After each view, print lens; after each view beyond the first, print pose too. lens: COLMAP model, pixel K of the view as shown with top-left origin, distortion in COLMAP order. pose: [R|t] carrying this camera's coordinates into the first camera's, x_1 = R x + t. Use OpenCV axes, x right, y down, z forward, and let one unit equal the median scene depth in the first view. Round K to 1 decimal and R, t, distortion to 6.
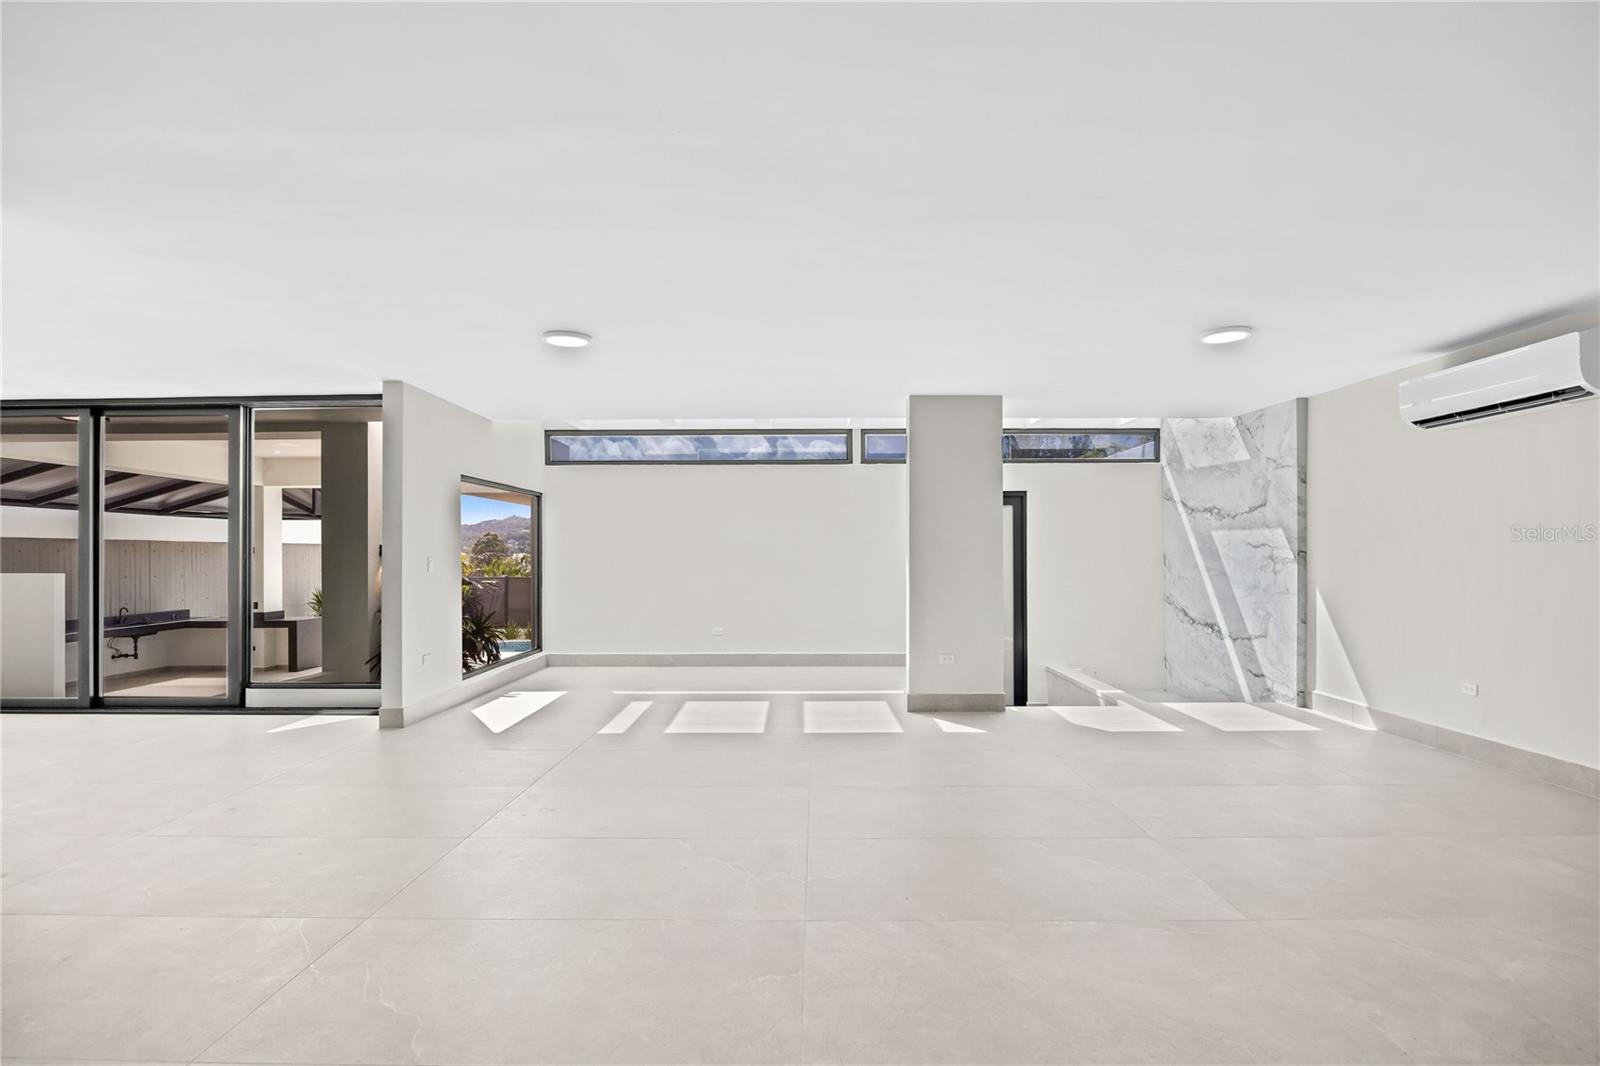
lens RADIAL K [[756.0, 0, 808.9], [0, 756.0, 545.2], [0, 0, 1]] dist [-0.020884, 0.001703]
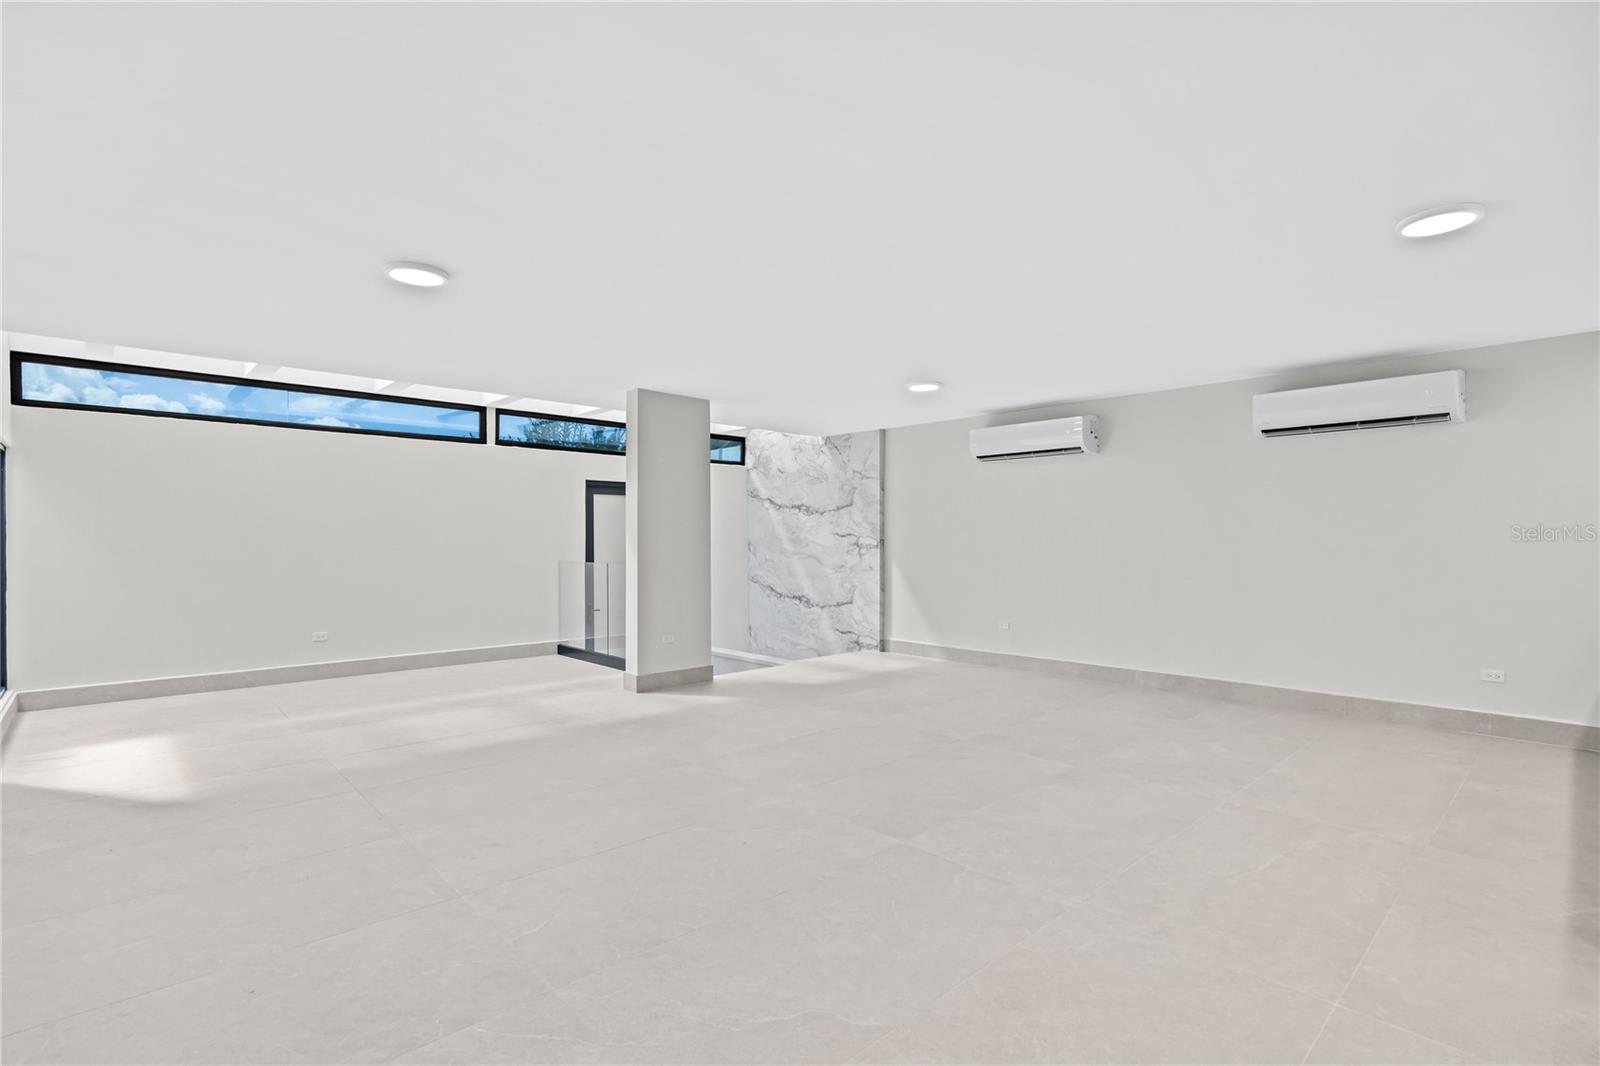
lens RADIAL K [[735.9, 0, 802.3], [0, 735.9, 541.0], [0, 0, 1]] dist [-0.015733, 0.001711]
pose [[0.728318, 0.001686, 0.685237, -0.368966], [-0.008230, 0.999946, 0.006287, 0.003203], [-0.685190, -0.010218, 0.728293, 0.099635]]
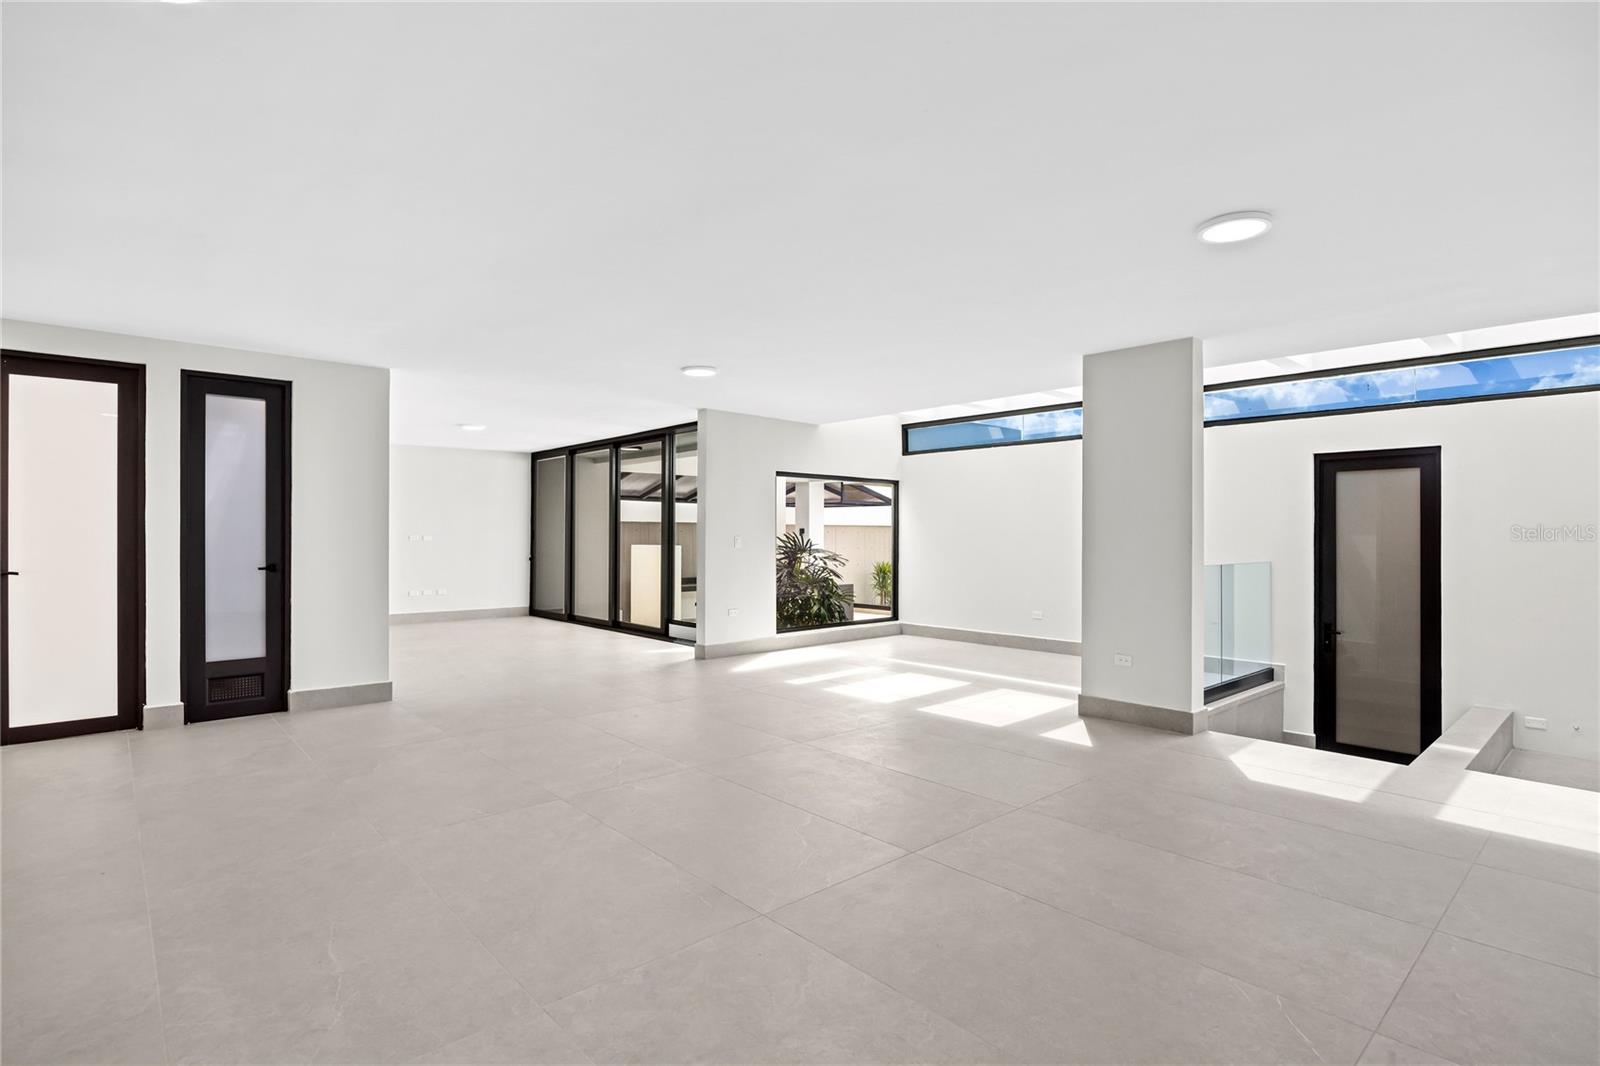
lens RADIAL K [[756.0, 0, 798.8], [0, 756.0, 524.1], [0, 0, 1]] dist [-0.020884, 0.001703]
pose [[0.694641, -0.003039, -0.719350, 0.505789], [0.000274, 0.999992, -0.003960, 0.000591], [0.719356, 0.002553, 0.694636, 0.139652]]
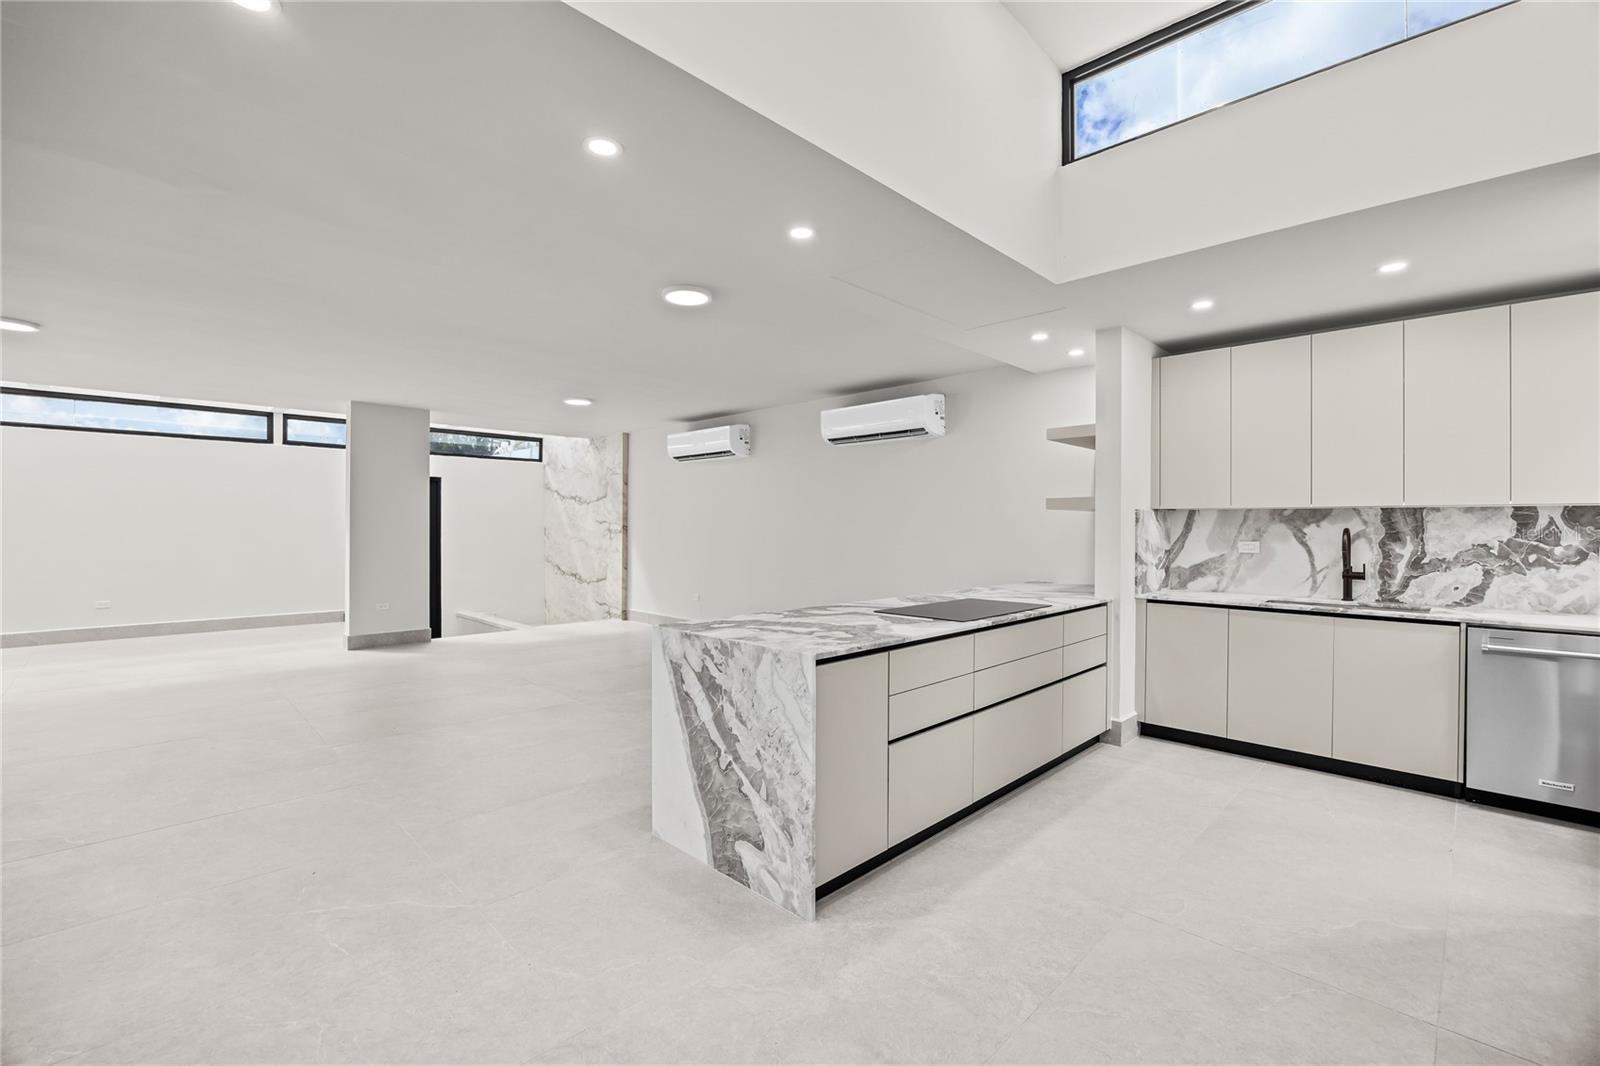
lens RADIAL K [[690.4, 0, 796.7], [0, 690.4, 526.2], [0, 0, 1]] dist [-0.016548, 0.000915]
pose [[0.704658, 0.005361, 0.709526, -0.148192], [-0.010790, 0.999937, 0.003160, 0.000101], [-0.709465, -0.009883, 0.704672, -0.326766]]
